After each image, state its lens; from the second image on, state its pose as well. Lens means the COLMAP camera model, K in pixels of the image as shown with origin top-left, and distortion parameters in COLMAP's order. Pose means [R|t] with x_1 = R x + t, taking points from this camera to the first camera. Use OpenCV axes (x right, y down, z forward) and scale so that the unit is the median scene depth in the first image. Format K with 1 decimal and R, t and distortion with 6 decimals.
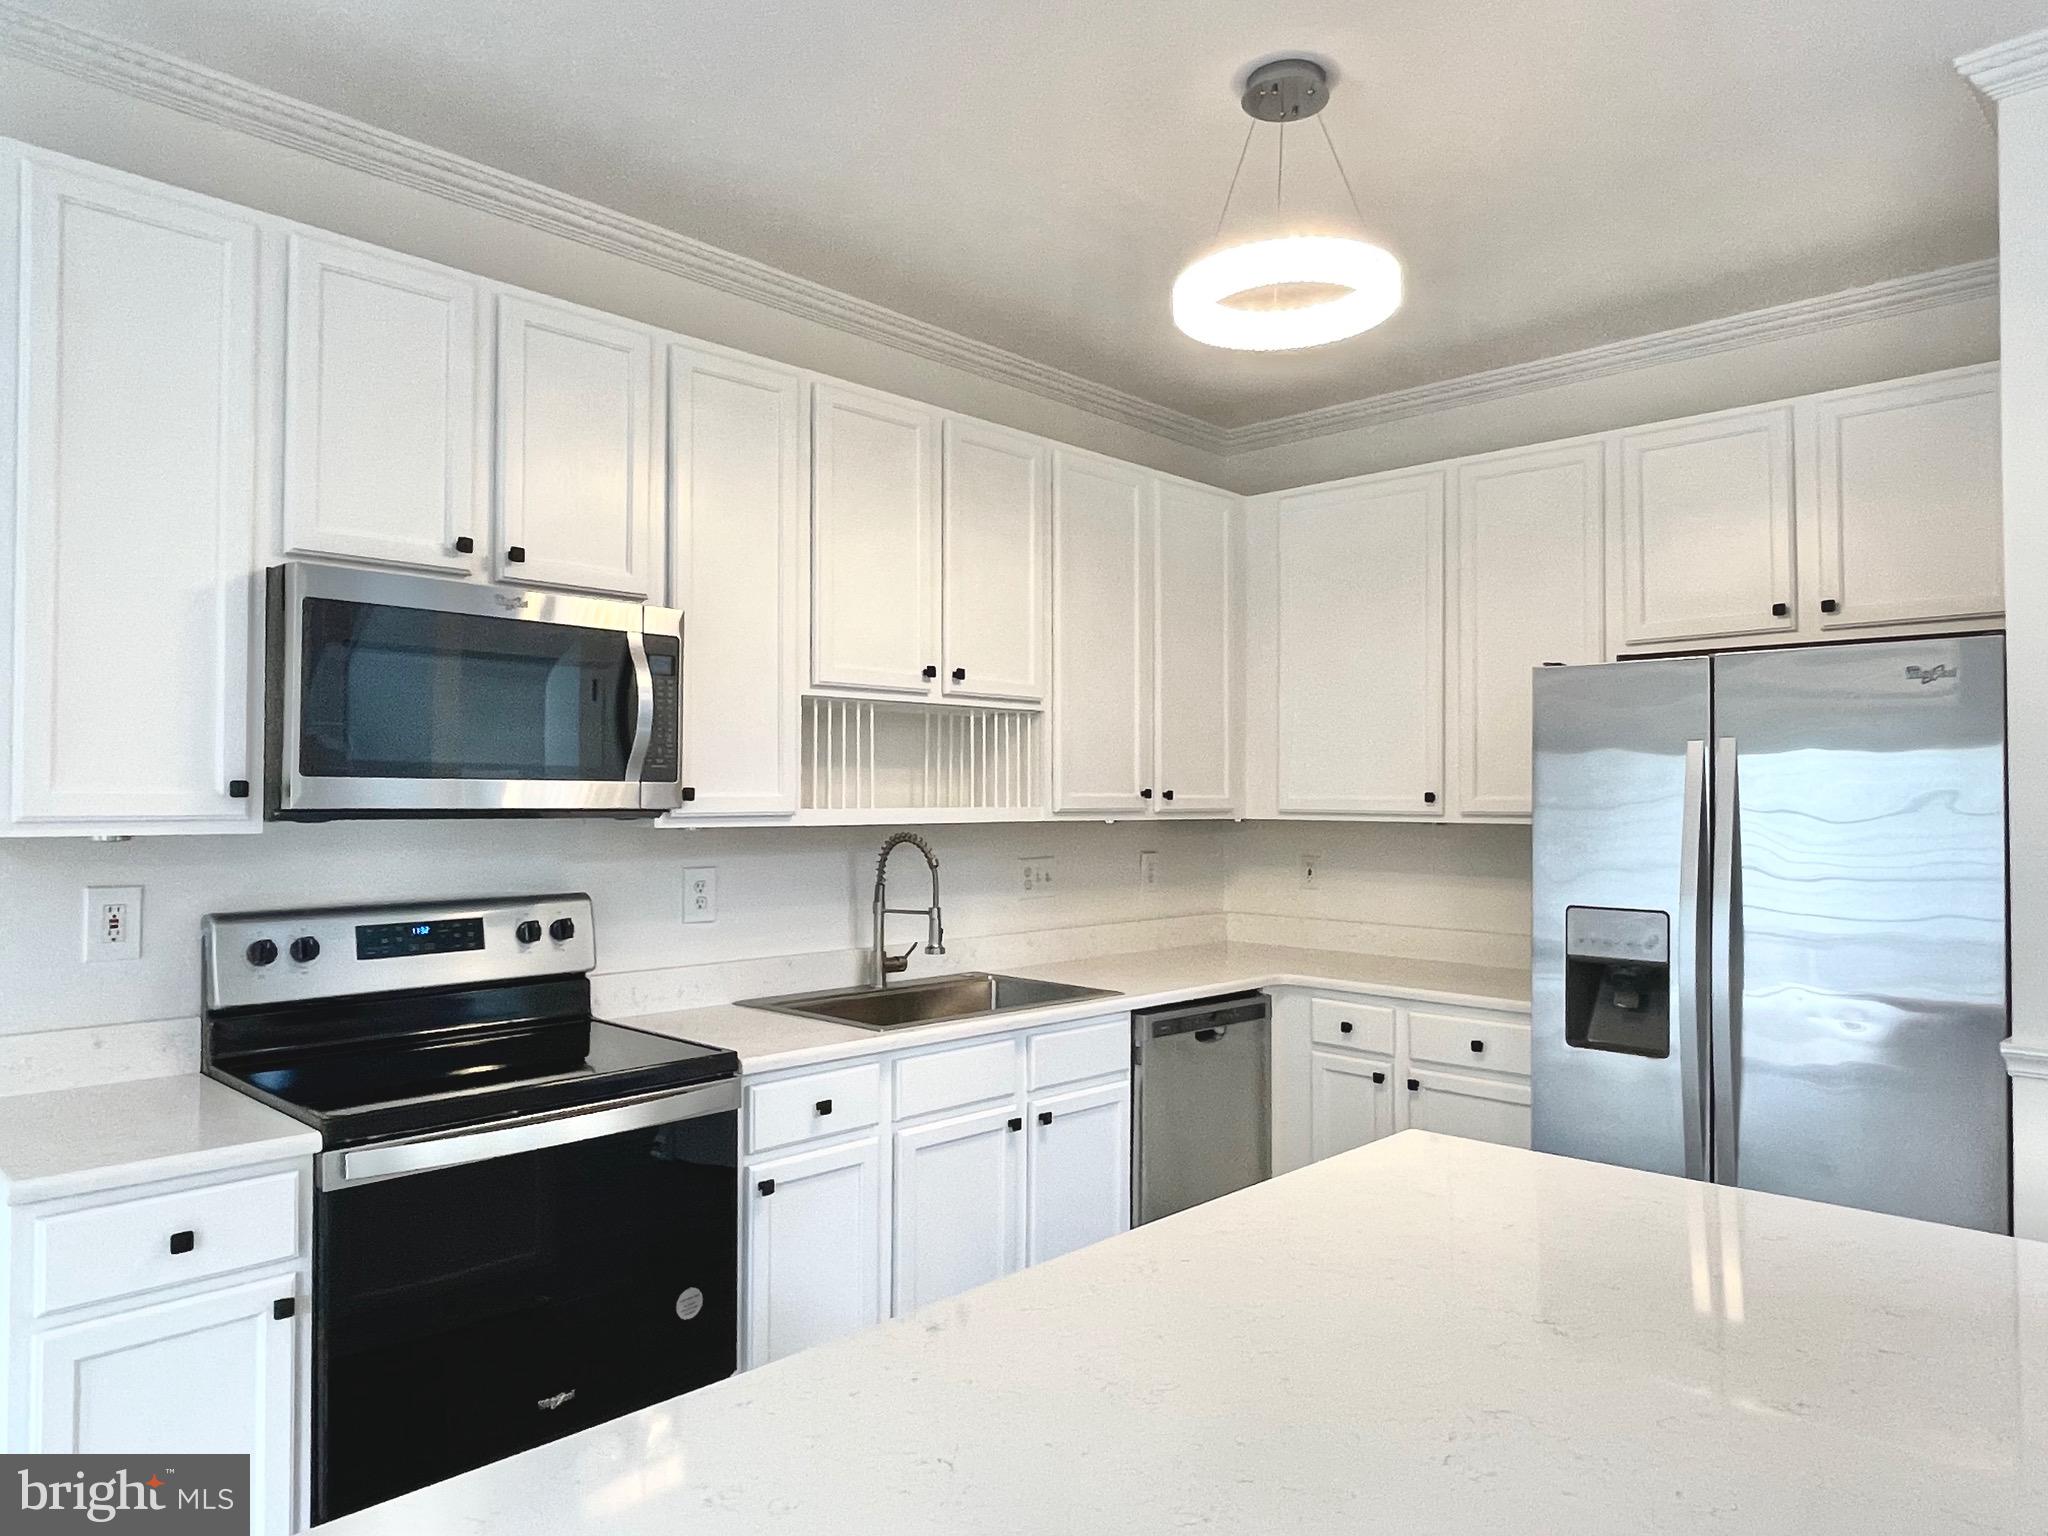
lens RADIAL K [[1346.7, 0, 1004.5], [0, 1346.7, 773.0], [0, 0, 1]] dist [-0.001650, -0.001032]
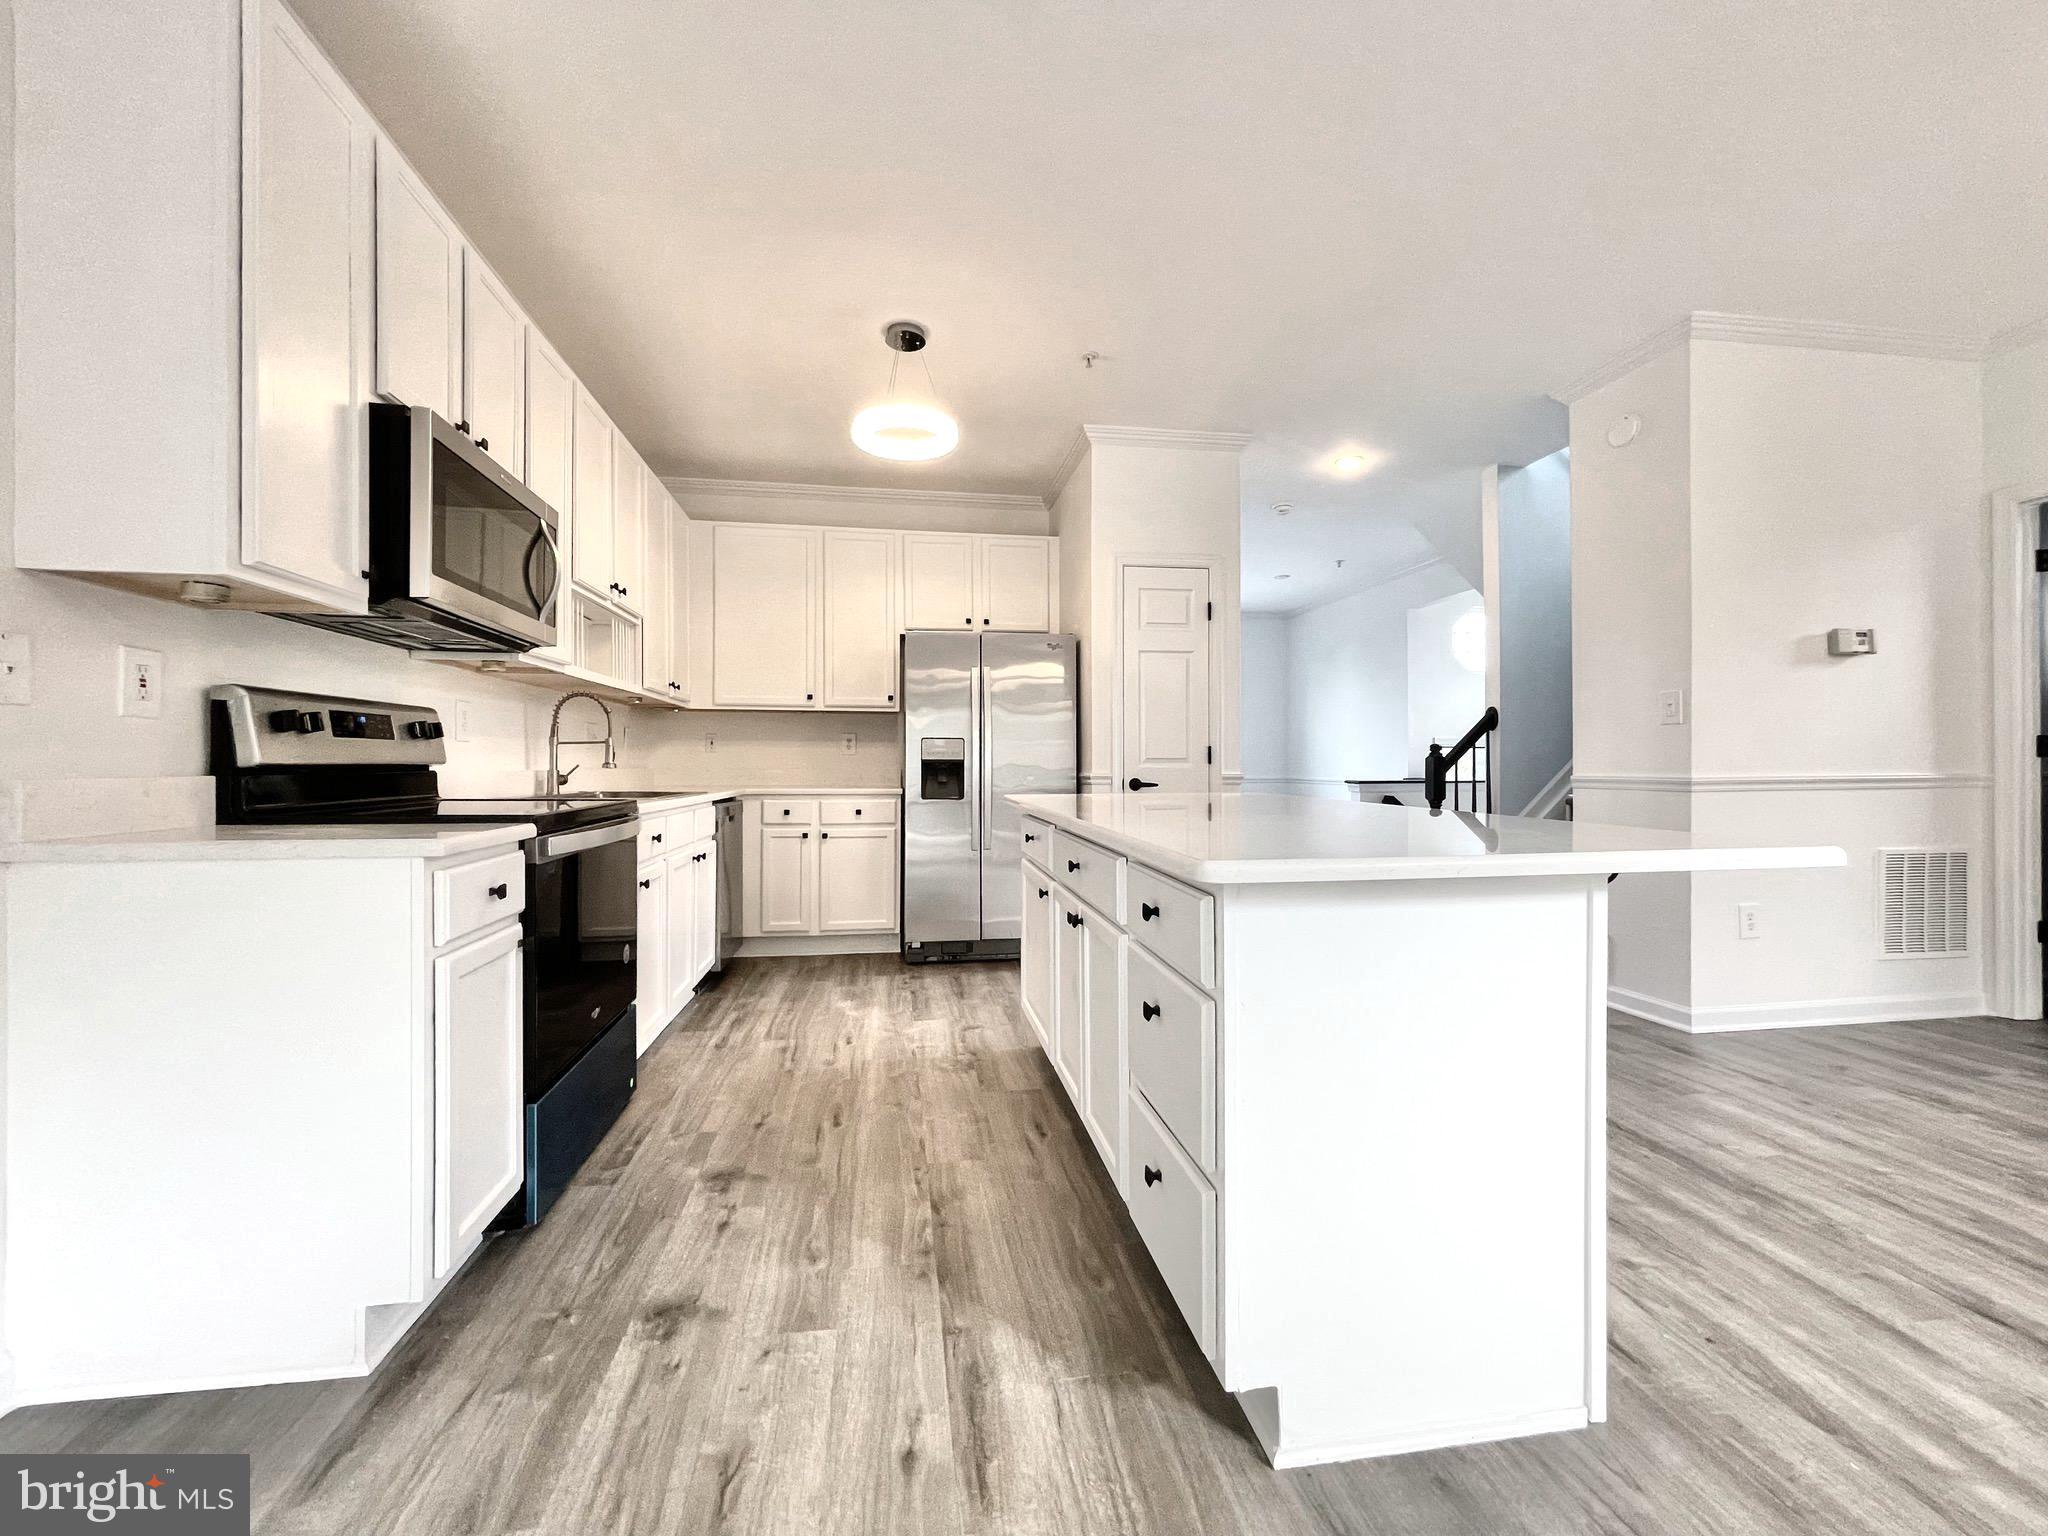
lens RADIAL K [[828.8, 0, 1007.6], [0, 828.8, 768.6], [0, 0, 1]] dist [-0.002513, -0.000325]
pose [[0.610532, -0.006310, 0.791967, -0.633813], [-0.014137, 0.999722, 0.018864, 0.130387], [-0.791865, -0.022713, 0.610273, 0.045809]]
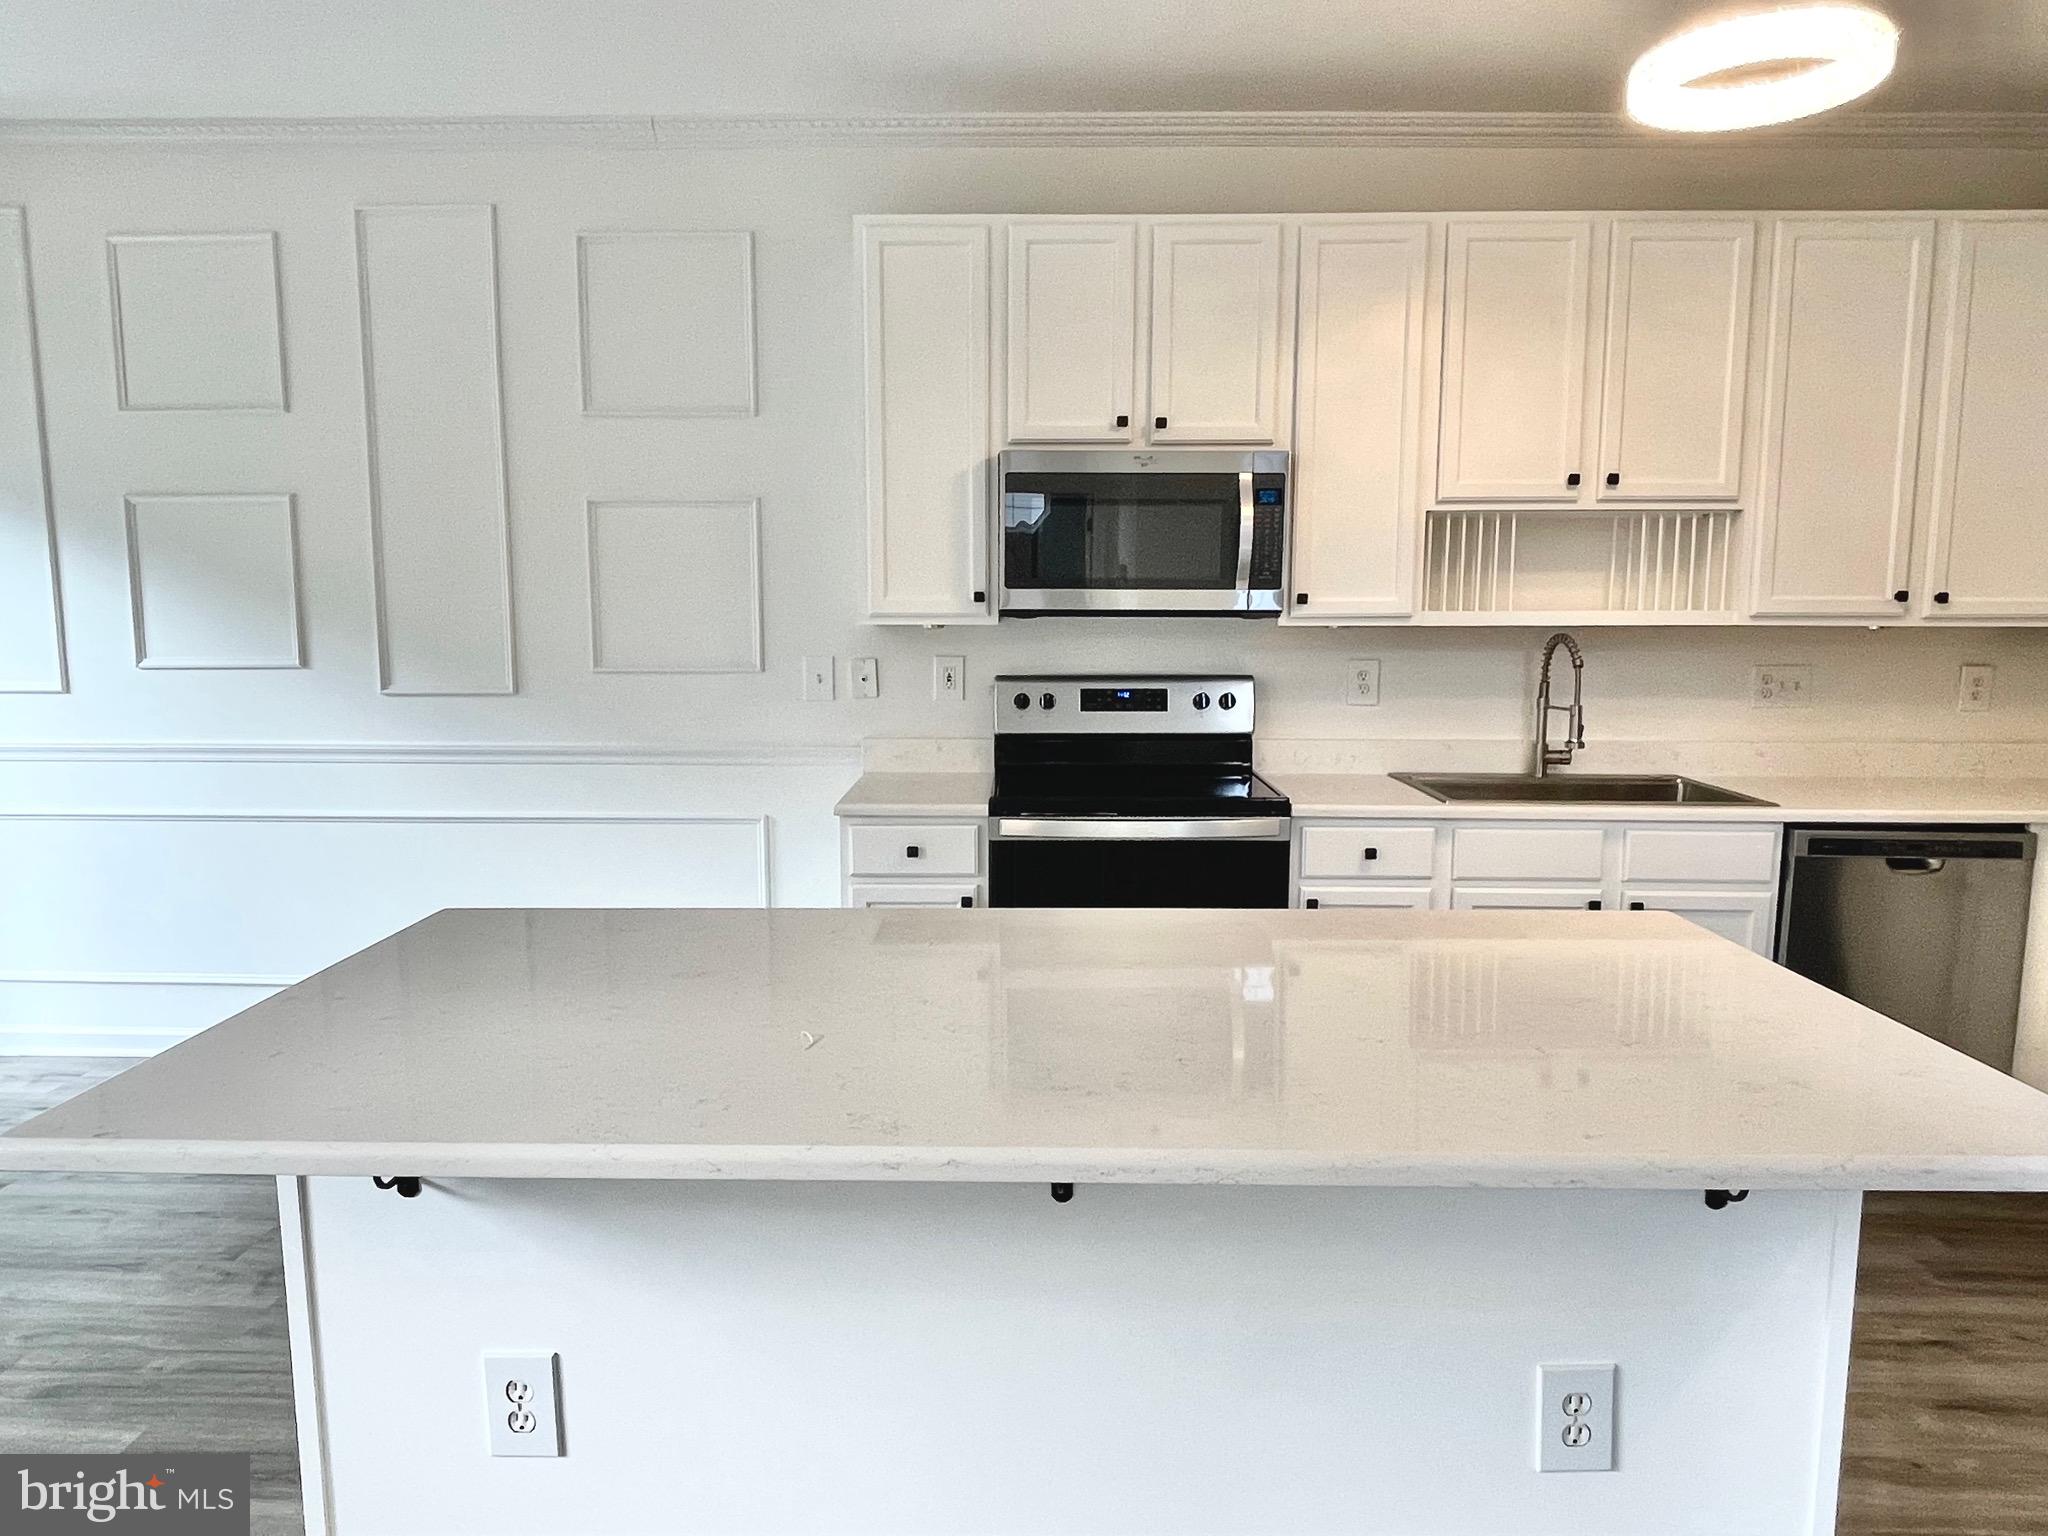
lens RADIAL K [[1346.7, 0, 990.5], [0, 1346.7, 780.9], [0, 0, 1]] dist [-0.001650, -0.001032]
pose [[0.678110, 0.096405, -0.728610, 0.496234], [0.015189, 0.989310, 0.145035, -0.002944], [0.734804, -0.109416, 0.669396, -0.076859]]
